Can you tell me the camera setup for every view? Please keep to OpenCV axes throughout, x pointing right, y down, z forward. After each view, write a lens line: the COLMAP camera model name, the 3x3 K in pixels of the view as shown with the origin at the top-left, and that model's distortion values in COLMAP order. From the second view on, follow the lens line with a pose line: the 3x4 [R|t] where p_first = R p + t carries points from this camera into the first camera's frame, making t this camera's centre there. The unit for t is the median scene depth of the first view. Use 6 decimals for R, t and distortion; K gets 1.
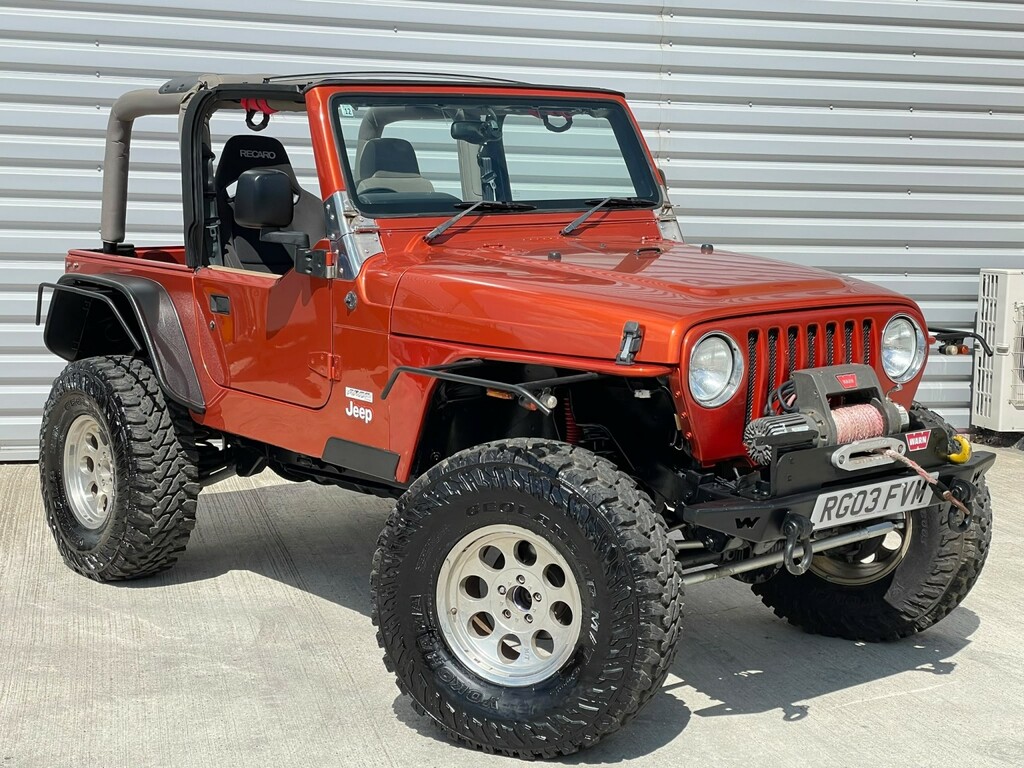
lens RADIAL K [[1644.2, 0, 512.0], [0, 1644.2, 384.0], [0, 0, 1]] dist [0.107474, 0.080838]
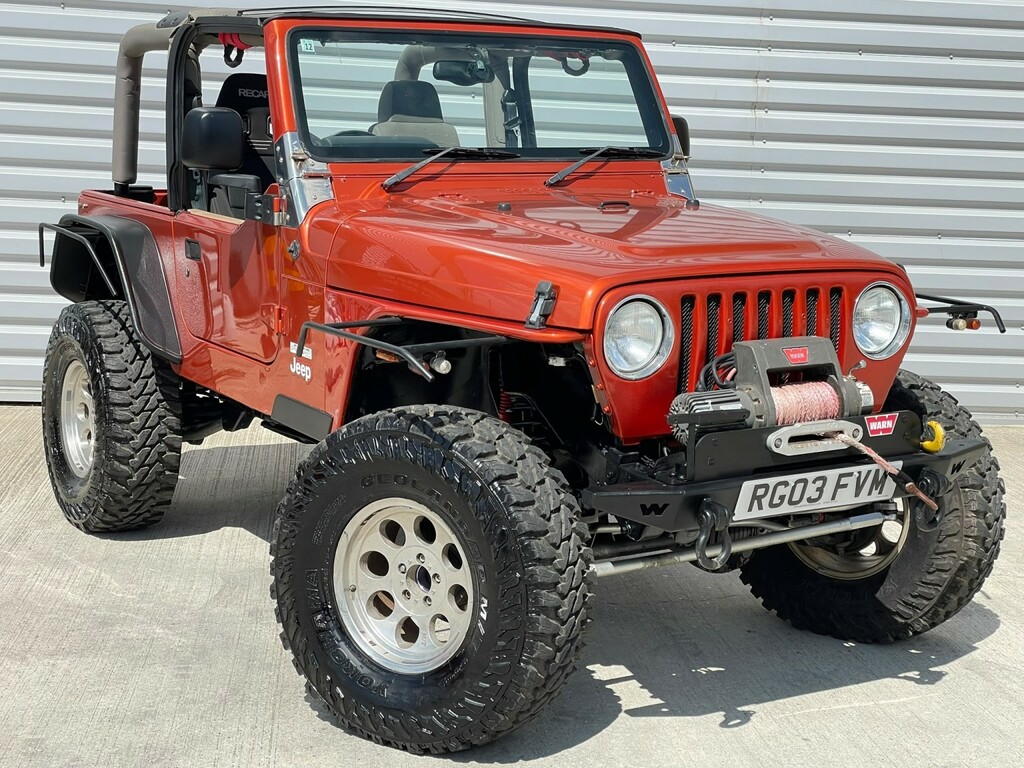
lens RADIAL K [[1644.2, 0, 512.0], [0, 1644.2, 384.0], [0, 0, 1]] dist [0.107474, 0.080838]
pose [[0.991000, 0.038943, -0.128069, 0.147159], [-0.035456, 0.998939, 0.029396, -0.006327], [0.129078, -0.024591, 0.991329, 0.084397]]
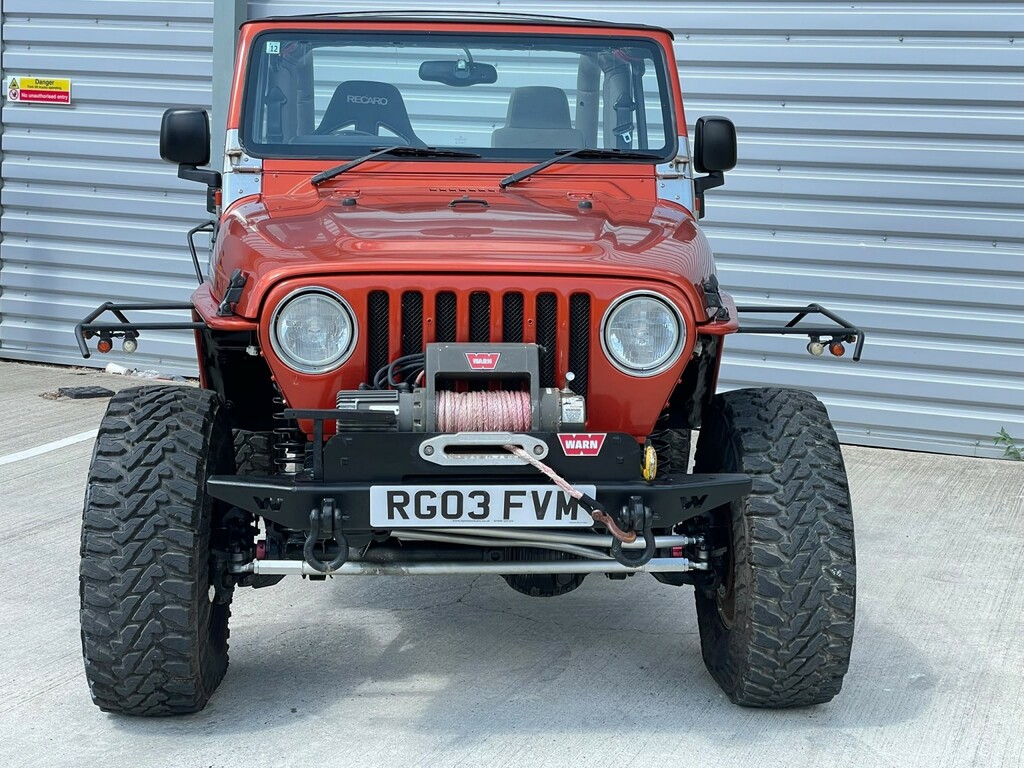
lens RADIAL K [[1662.6, 0, 538.0], [0, 1662.6, 408.3], [0, 0, 1]] dist [0.049286, 0.095627]
pose [[0.824675, 0.109266, -0.554953, 0.618976], [-0.096058, 0.993966, 0.052961, -0.022493], [0.557391, 0.009632, 0.830194, 0.282176]]
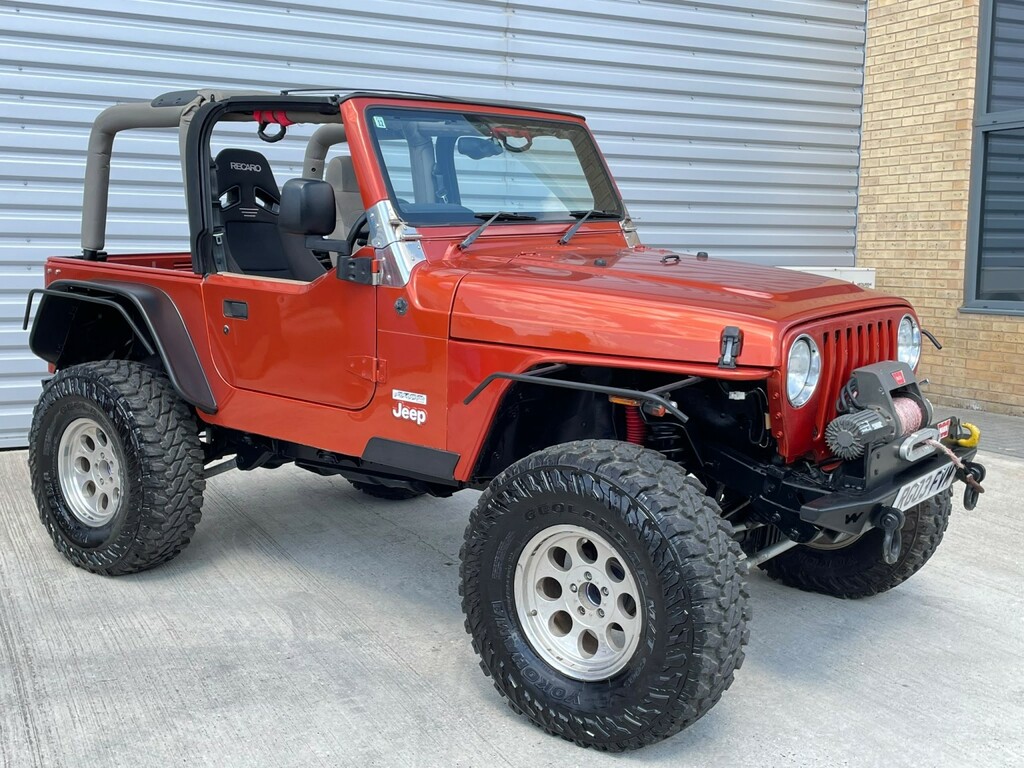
lens RADIAL K [[1190.9, 0, 515.9], [0, 1190.9, 402.2], [0, 0, 1]] dist [0.066025, 0.011122]
pose [[0.976769, -0.026747, 0.212620, -0.186898], [0.018841, 0.999057, 0.039122, -0.018894], [-0.213466, -0.034207, 0.976352, 0.253187]]
